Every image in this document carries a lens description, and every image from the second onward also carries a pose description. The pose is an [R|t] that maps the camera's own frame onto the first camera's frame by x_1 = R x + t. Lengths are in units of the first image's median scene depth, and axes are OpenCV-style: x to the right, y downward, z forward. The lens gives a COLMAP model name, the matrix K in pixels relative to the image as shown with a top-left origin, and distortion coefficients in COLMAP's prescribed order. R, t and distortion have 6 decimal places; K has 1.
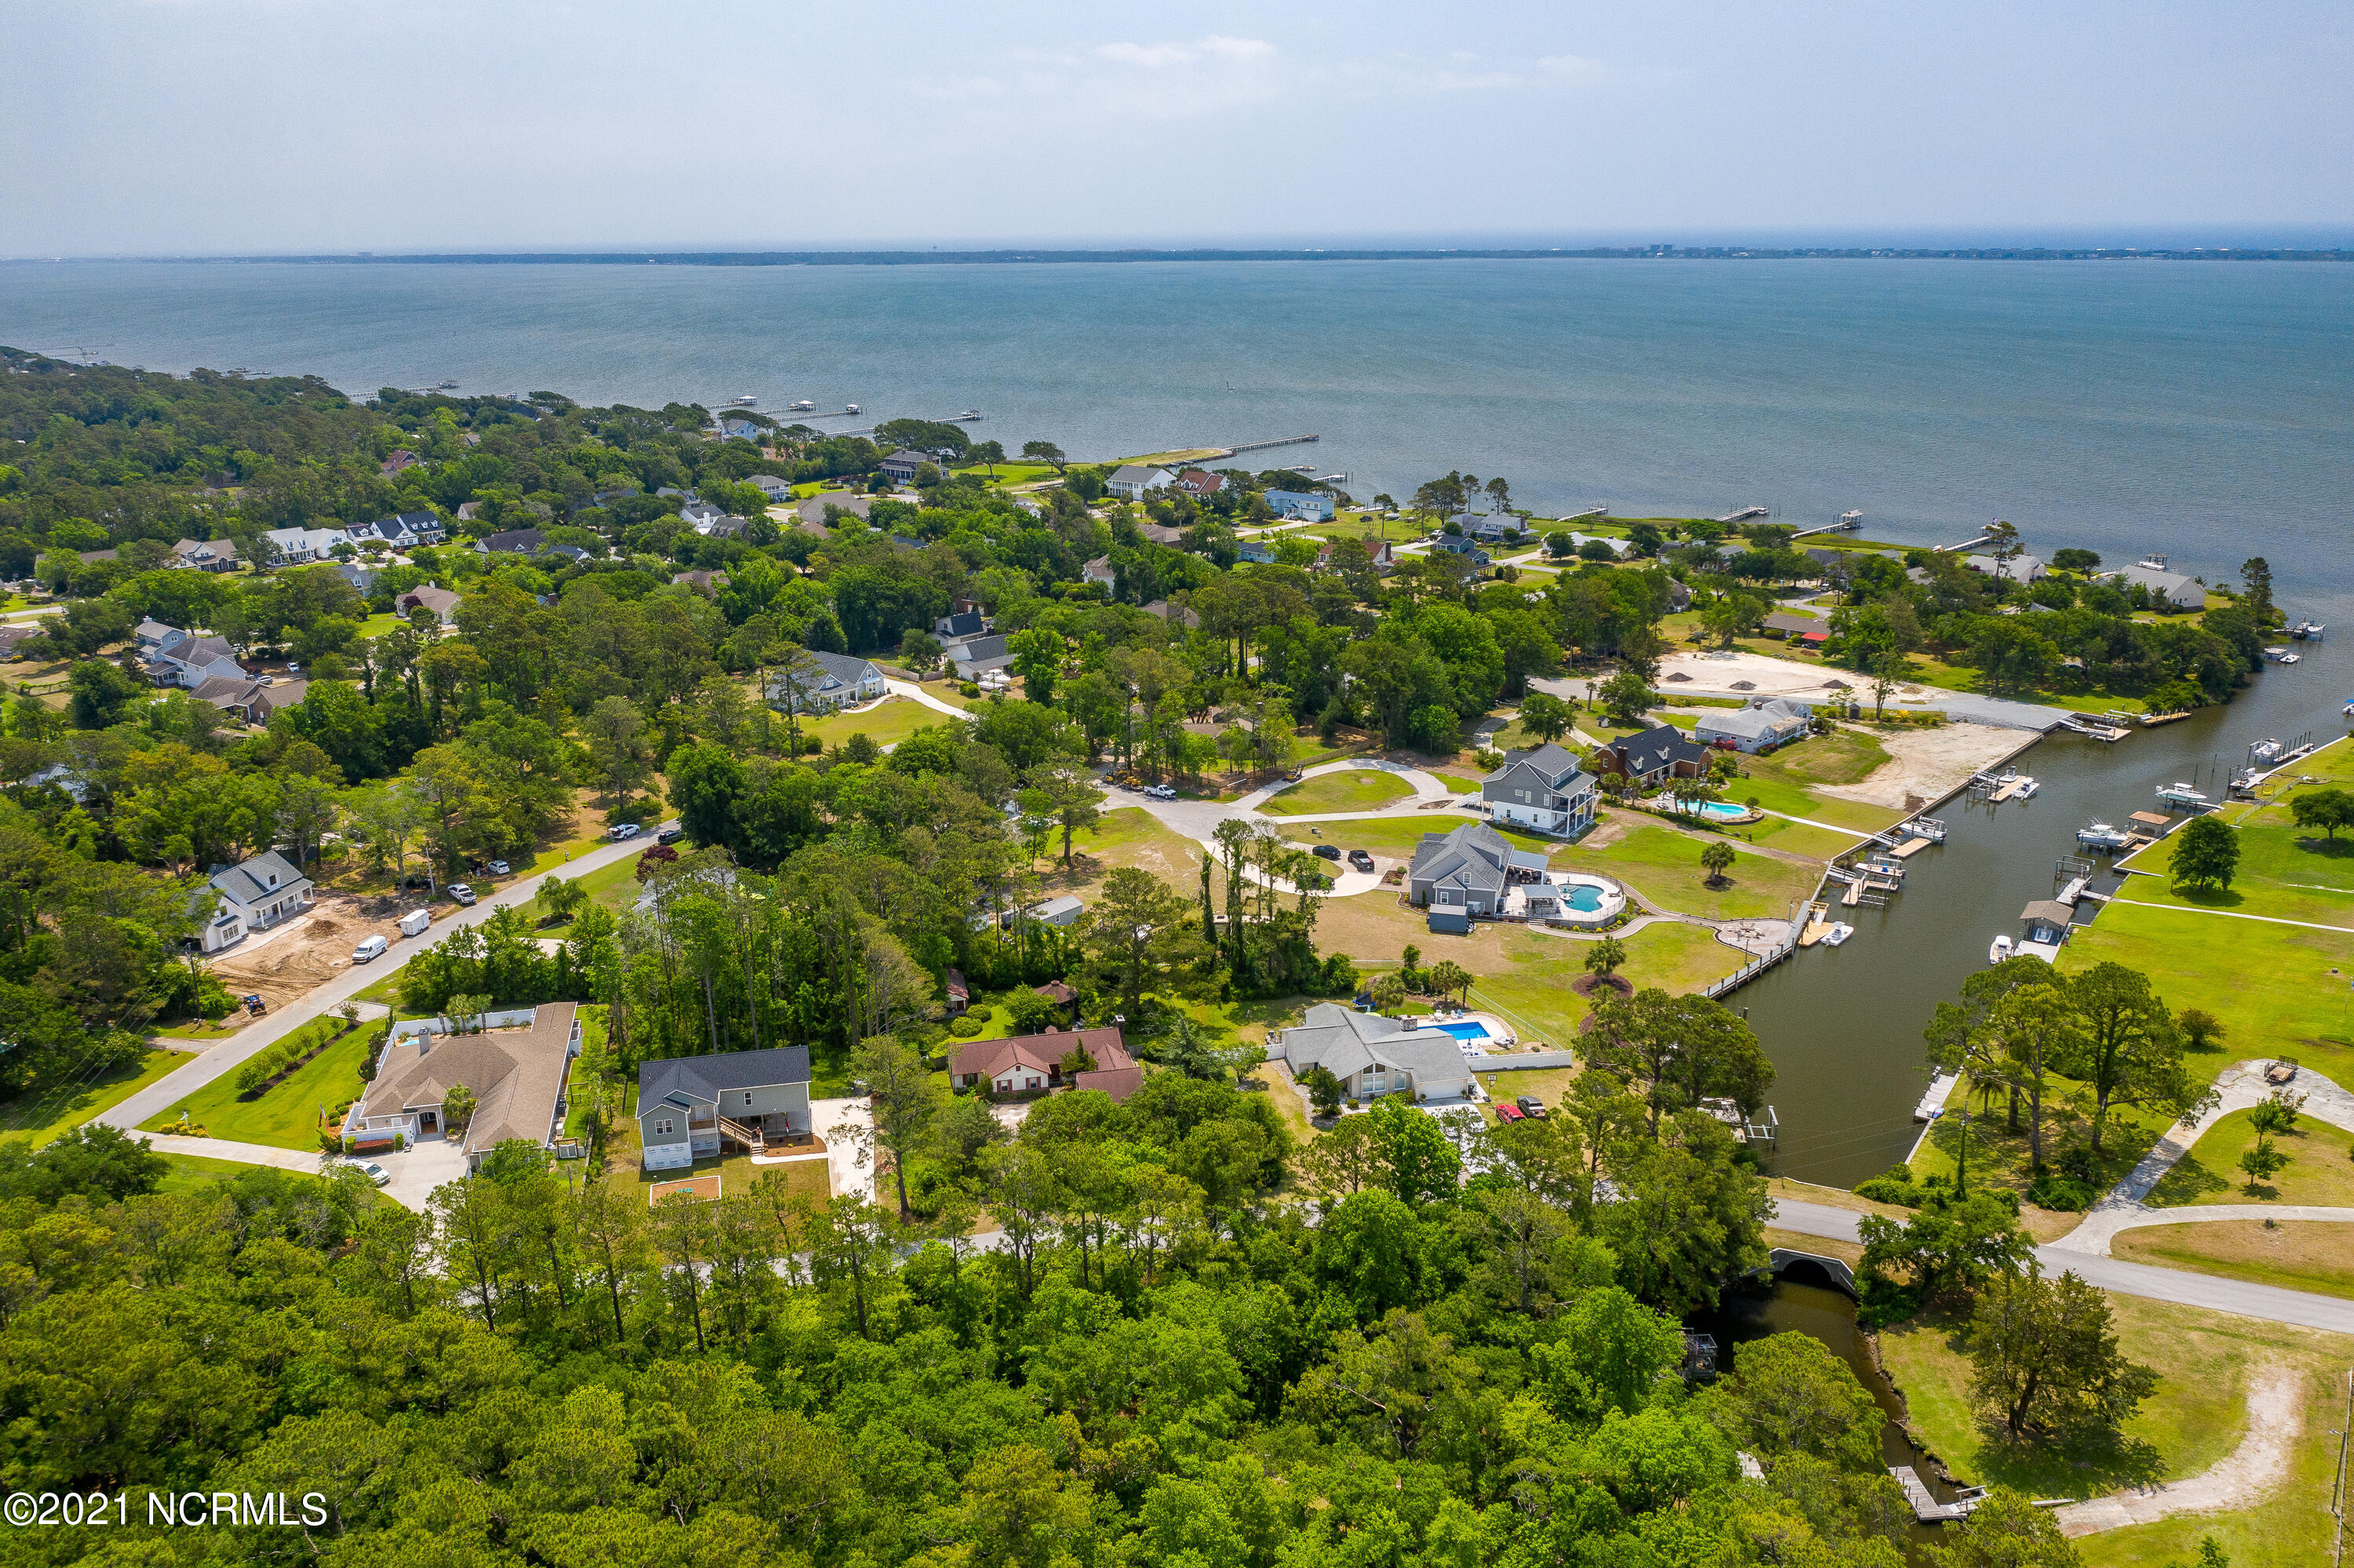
lens RADIAL K [[1854.7, 0, 1177.0], [0, 1854.7, 784.0], [0, 0, 1]] dist [-0.015984, -0.000105]
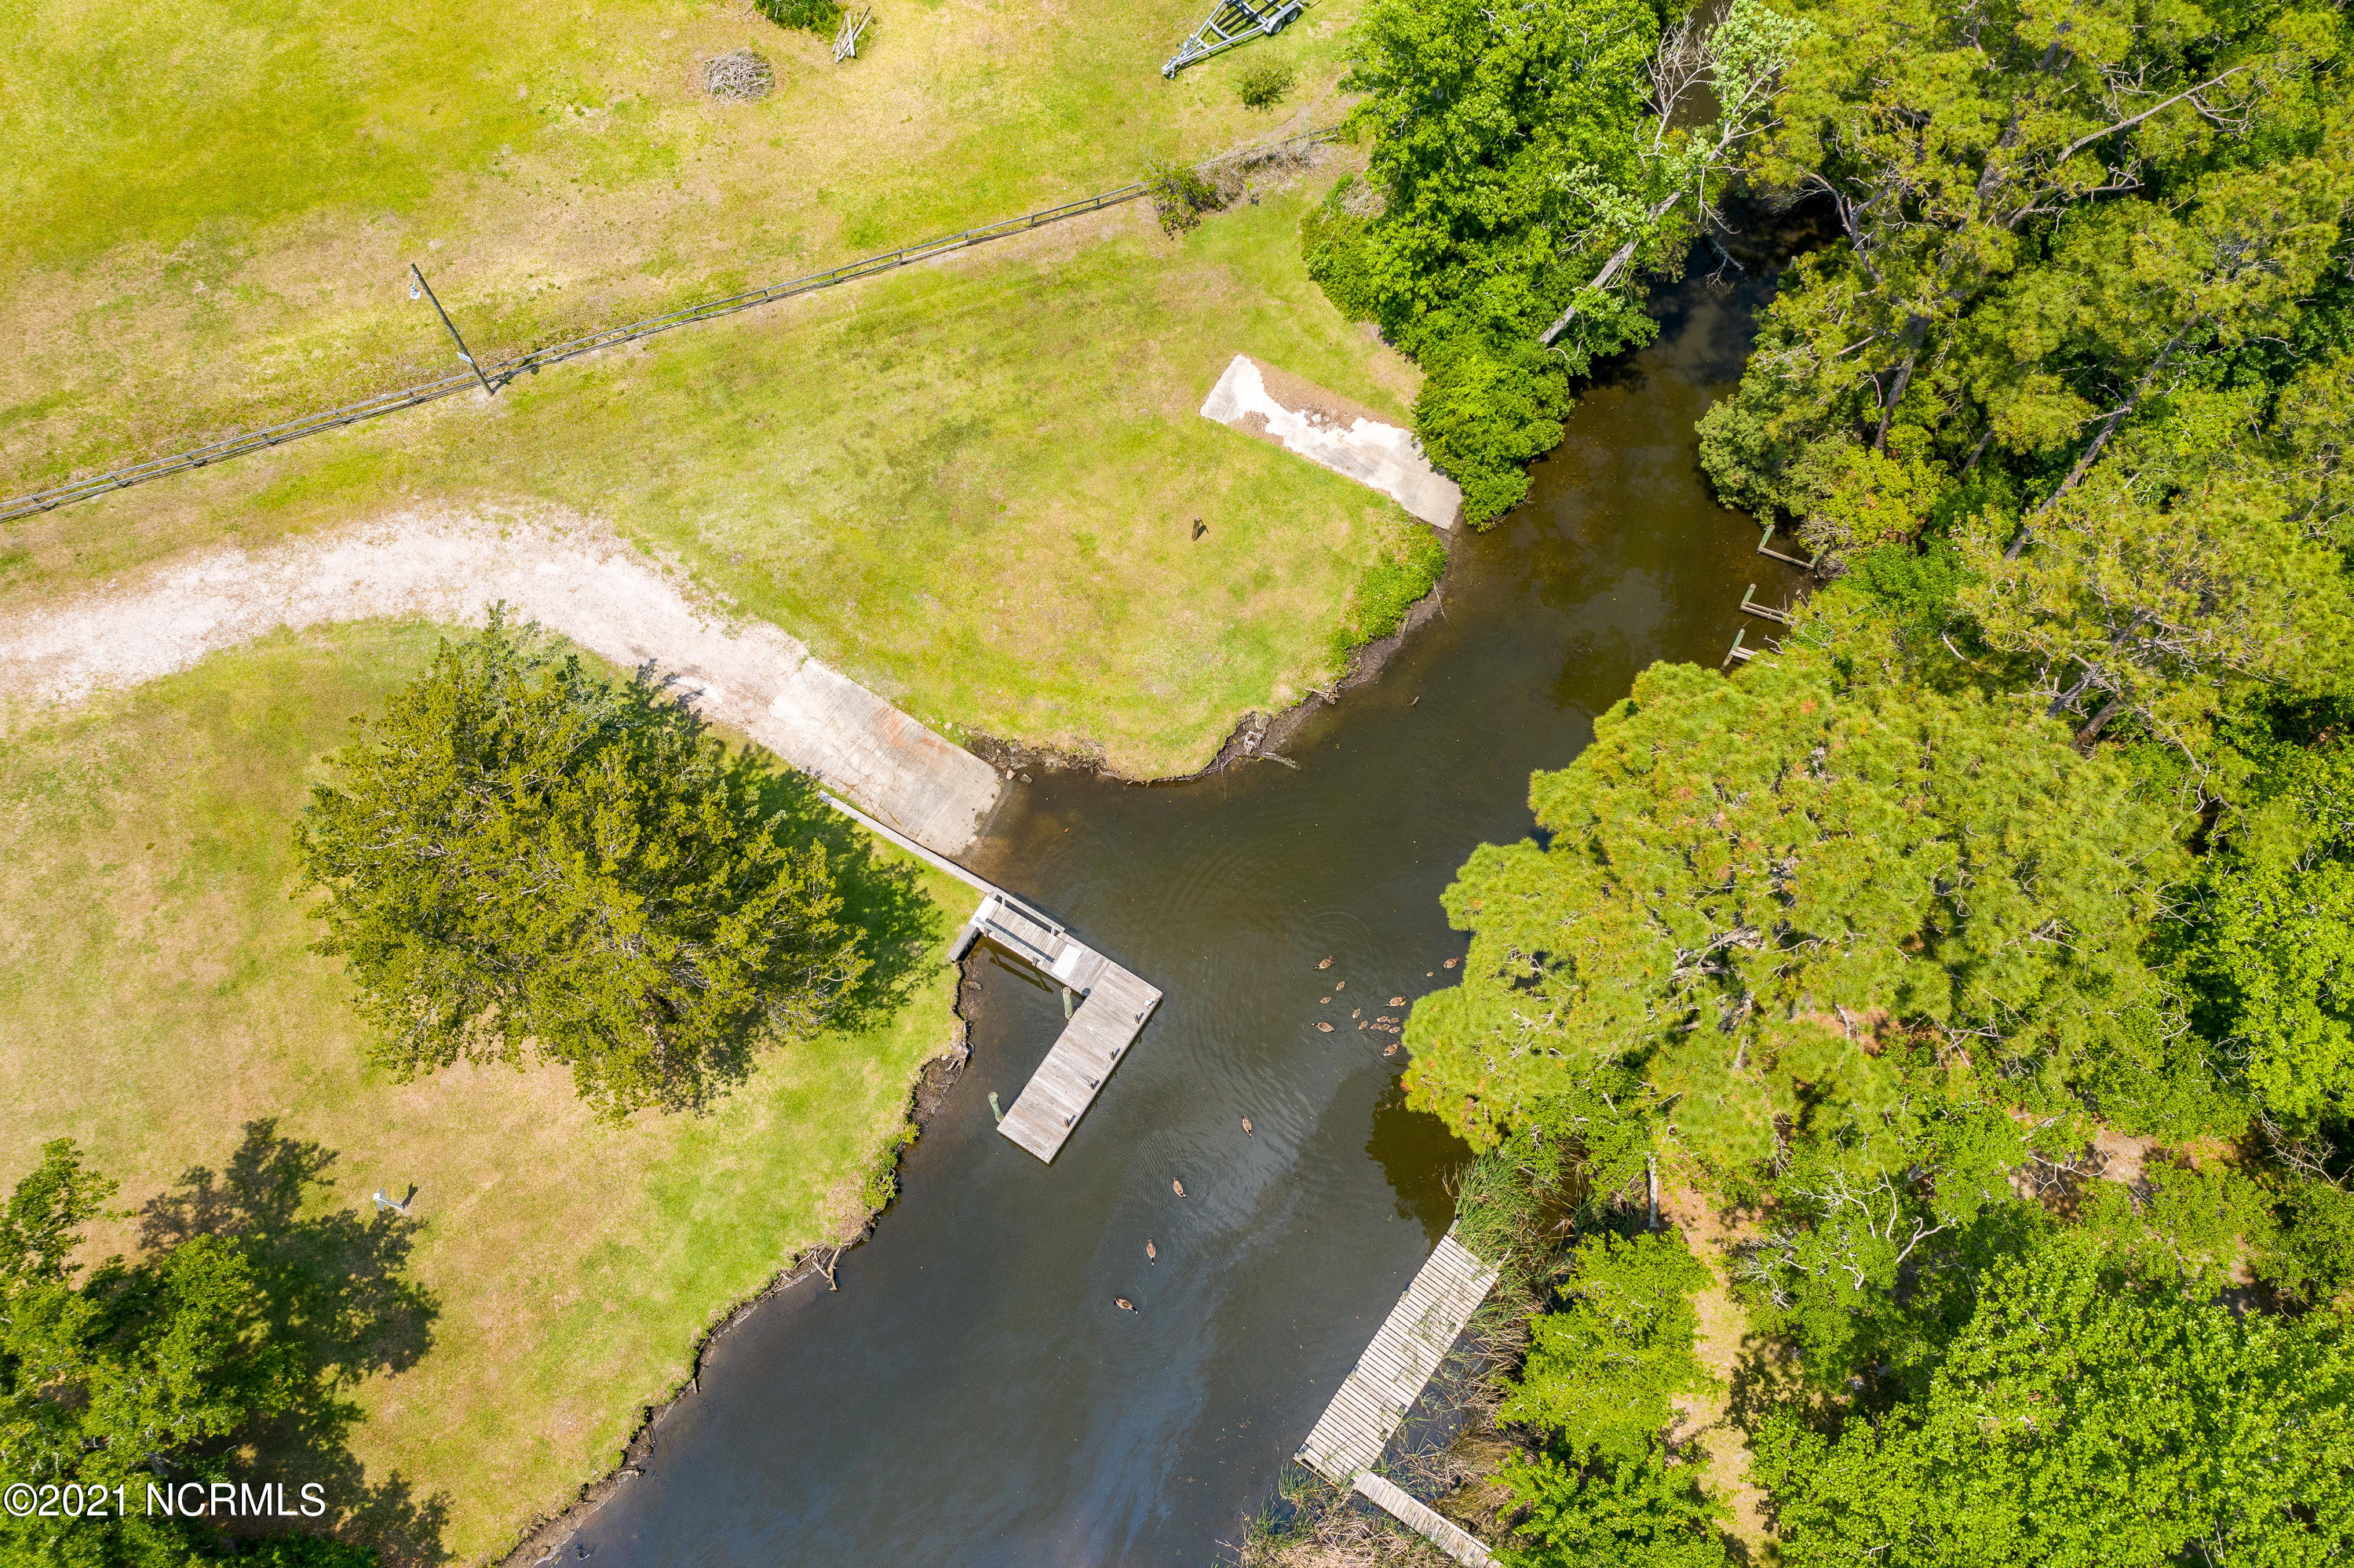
lens RADIAL K [[1884.3, 0, 1177.0], [0, 1884.3, 784.0], [0, 0, 1]] dist [-0.018598, -0.002532]
pose [[-0.815146, -0.518313, 0.258629, 0.147953], [0.182991, 0.193203, 0.963943, 0.004592], [-0.549592, 0.833081, -0.062642, 0.454436]]
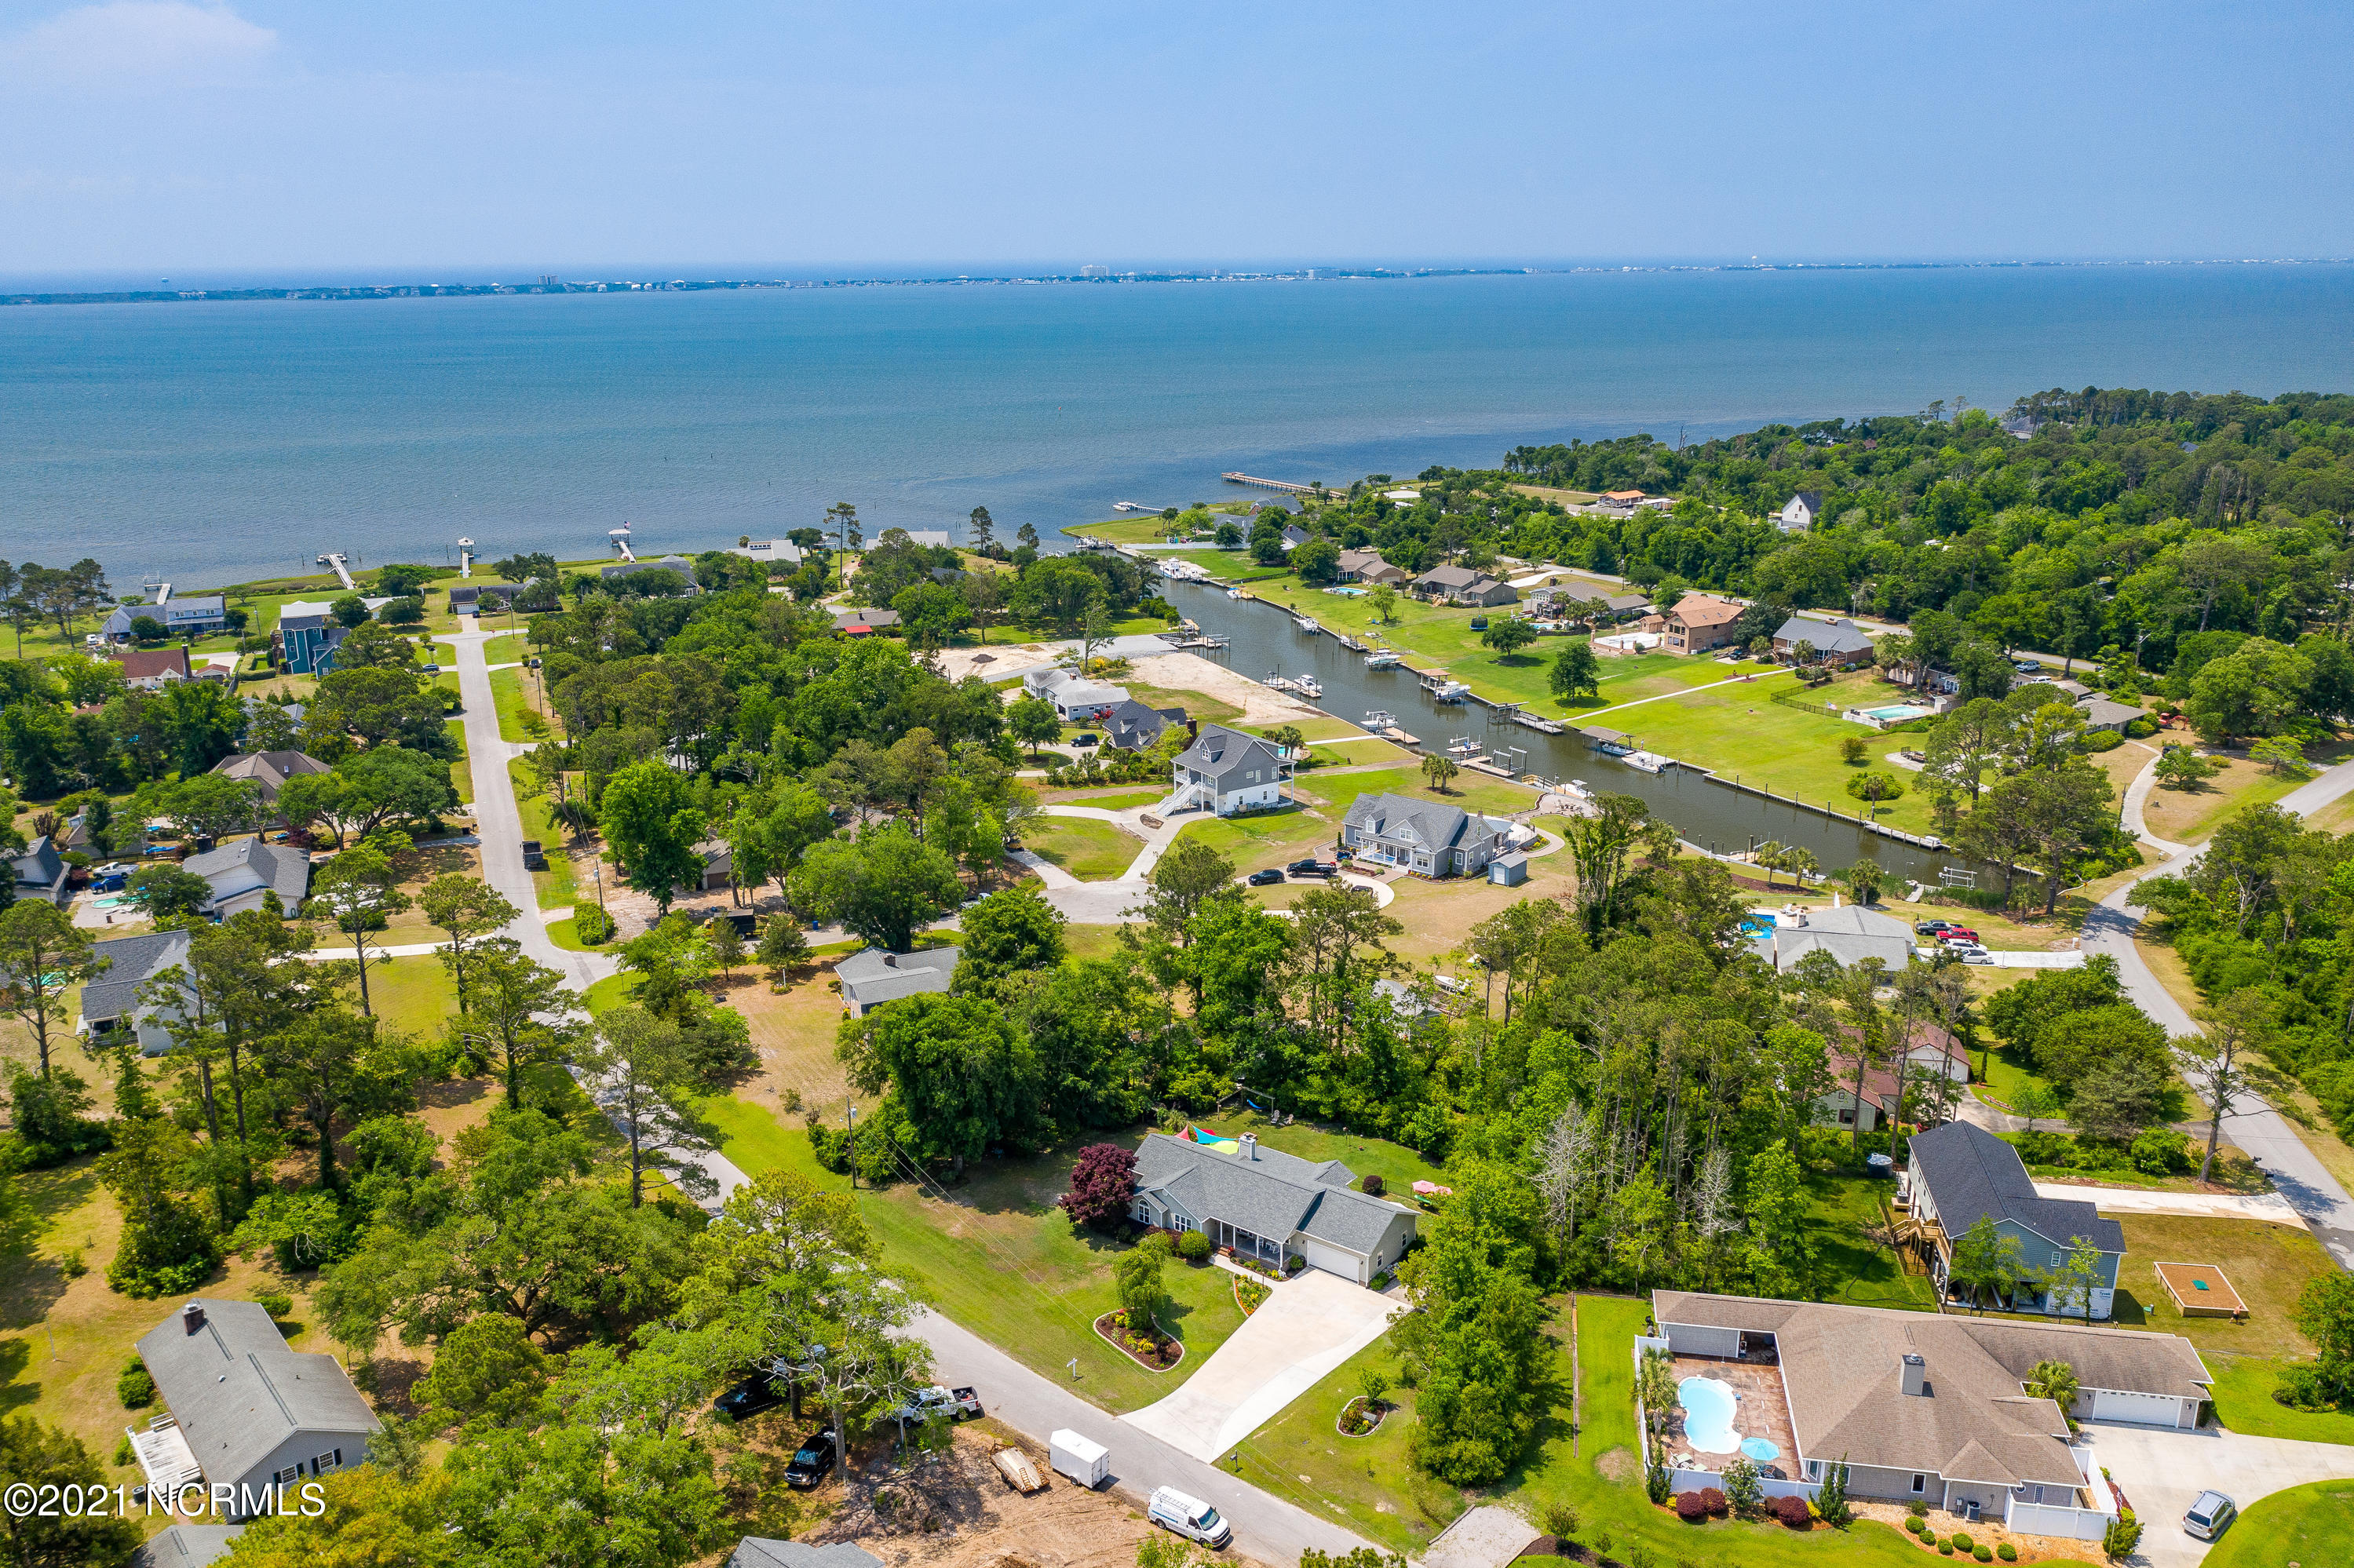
lens RADIAL K [[1867.1, 0, 1177.0], [0, 1867.1, 784.0], [0, 0, 1]] dist [-0.019792, 0.006887]
pose [[0.389875, -0.243460, 0.888102, -0.649072], [0.268237, 0.952621, 0.143392, -0.131470], [-0.880935, 0.182317, 0.436709, 0.586920]]
